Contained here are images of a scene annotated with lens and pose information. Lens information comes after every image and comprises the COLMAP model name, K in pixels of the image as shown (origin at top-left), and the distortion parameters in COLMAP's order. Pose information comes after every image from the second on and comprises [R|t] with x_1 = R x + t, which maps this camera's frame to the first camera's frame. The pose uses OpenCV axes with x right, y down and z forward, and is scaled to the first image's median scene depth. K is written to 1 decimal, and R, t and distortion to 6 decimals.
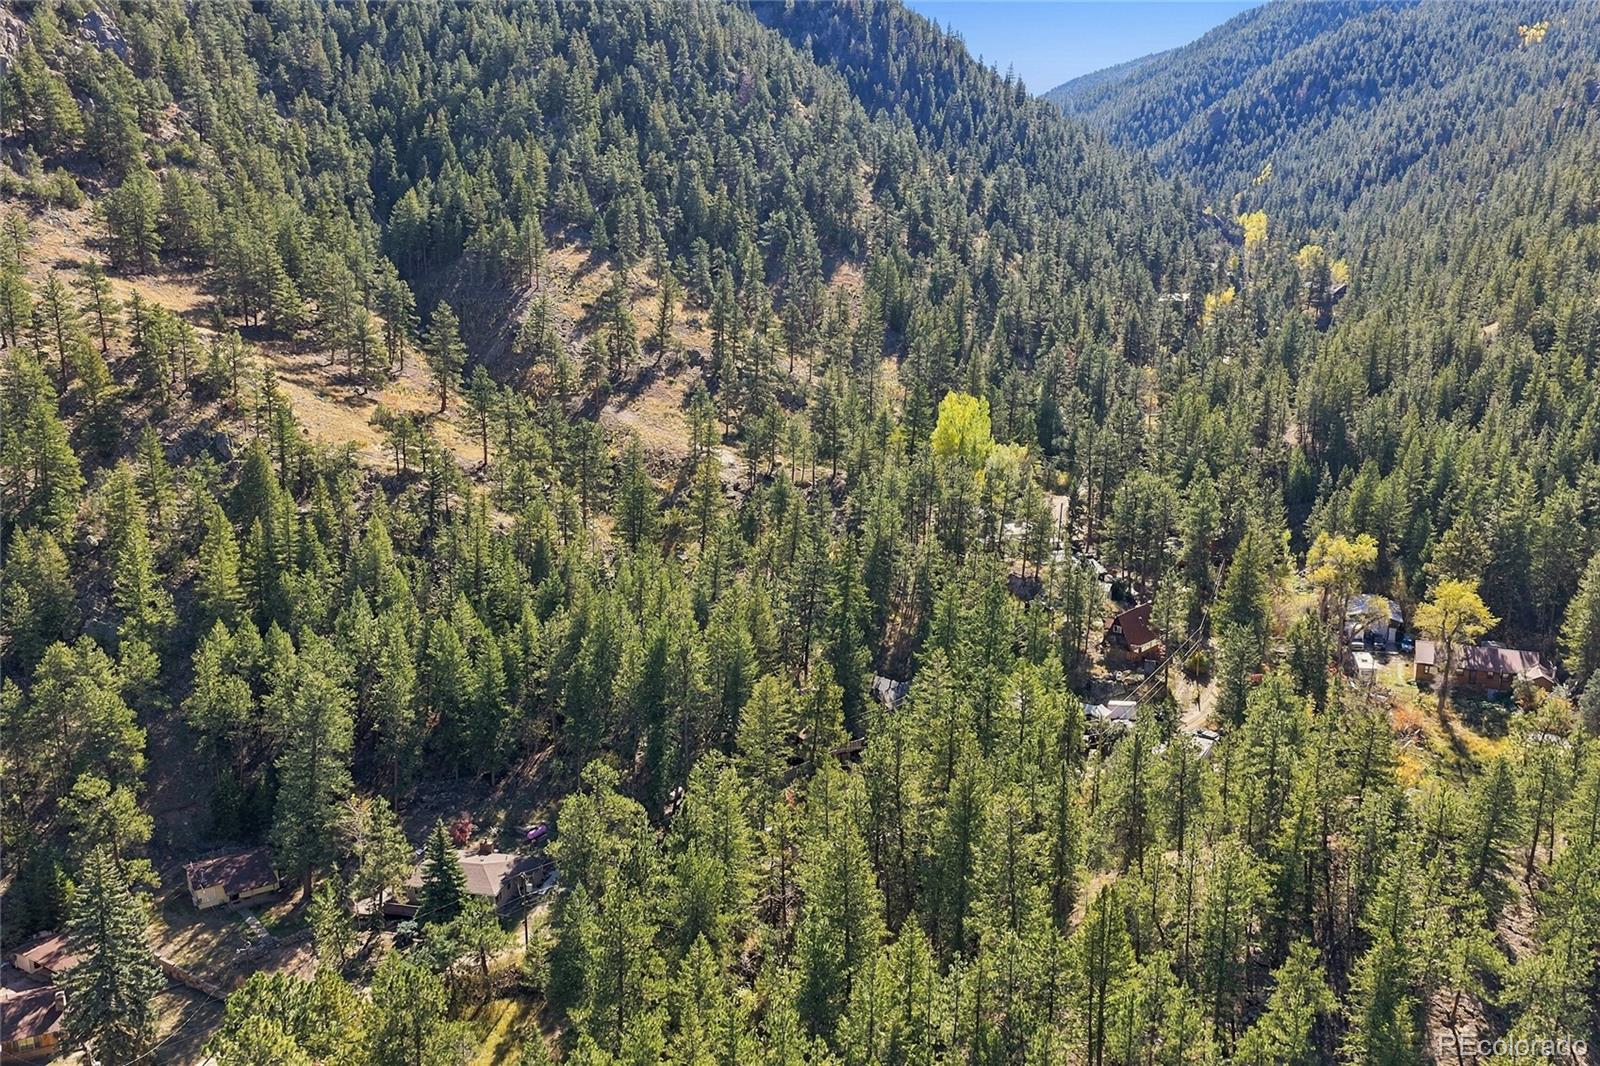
lens RADIAL K [[1293.9, 0, 800.0], [0, 1293.9, 533.0], [0, 0, 1]] dist [-0.047108, 0.079412]
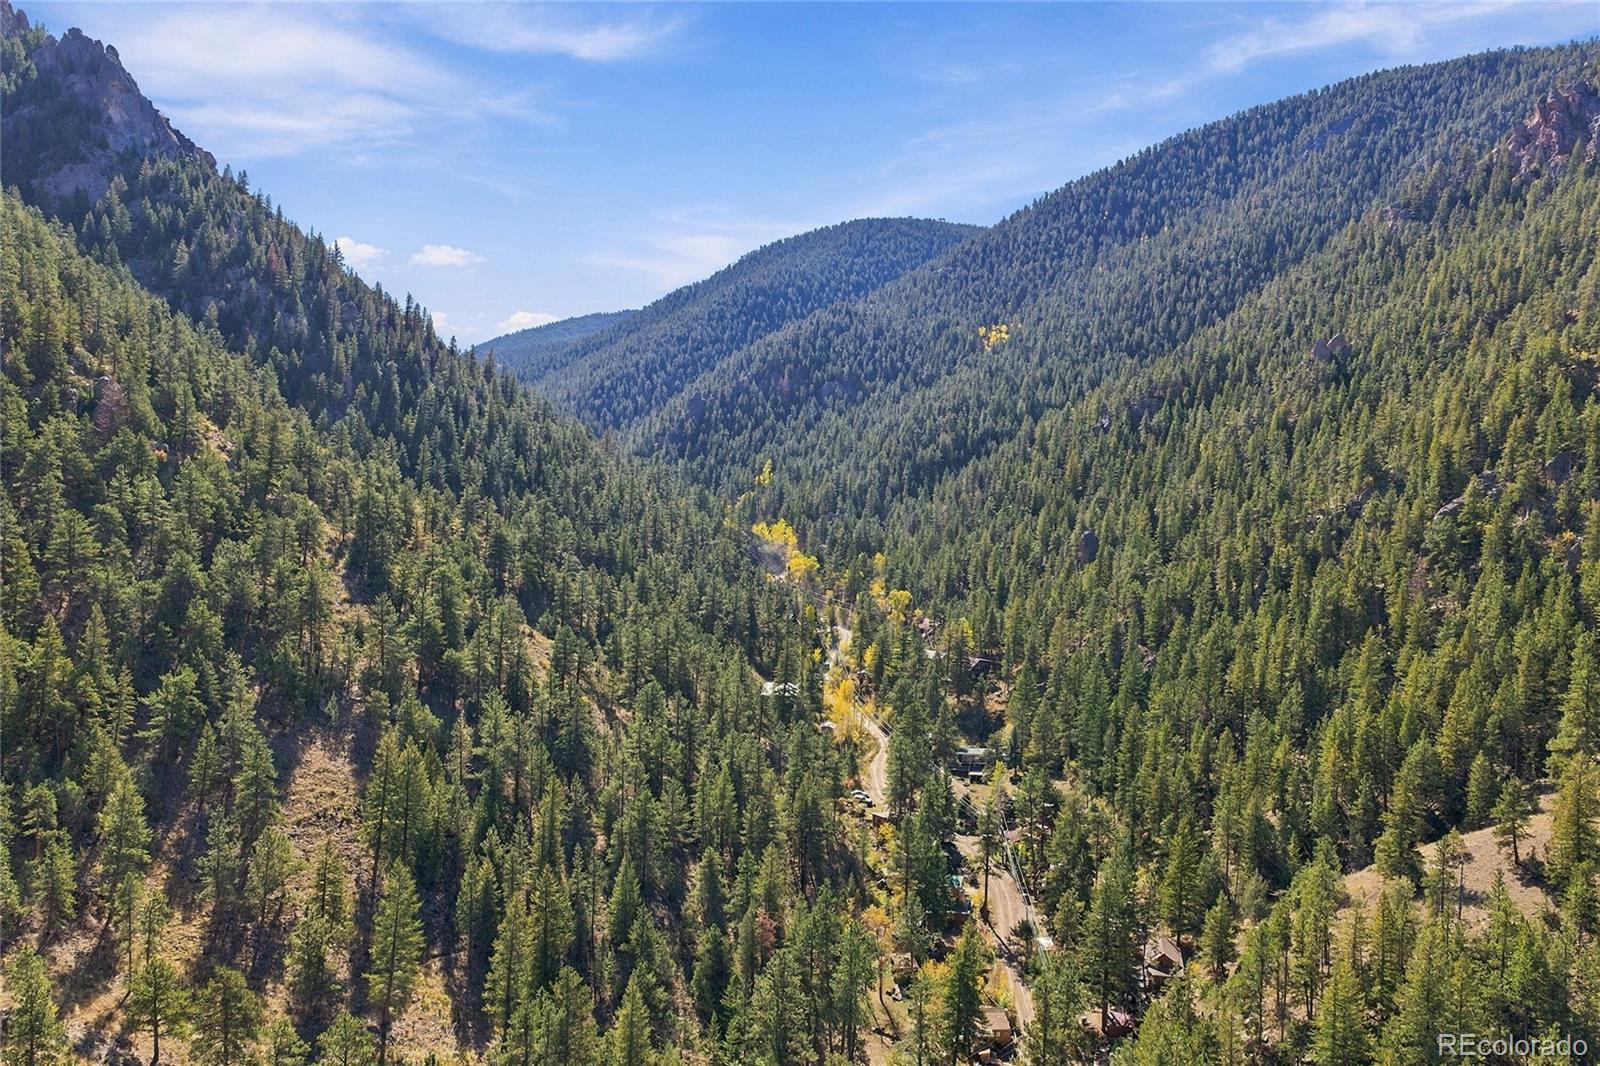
lens RADIAL K [[1293.9, 0, 800.0], [0, 1293.9, 533.0], [0, 0, 1]] dist [-0.047108, 0.079412]
pose [[0.903302, -0.016131, 0.428702, -0.007125], [0.094463, 0.982246, -0.162080, -0.118706], [-0.418477, 0.186904, 0.888788, 0.261732]]
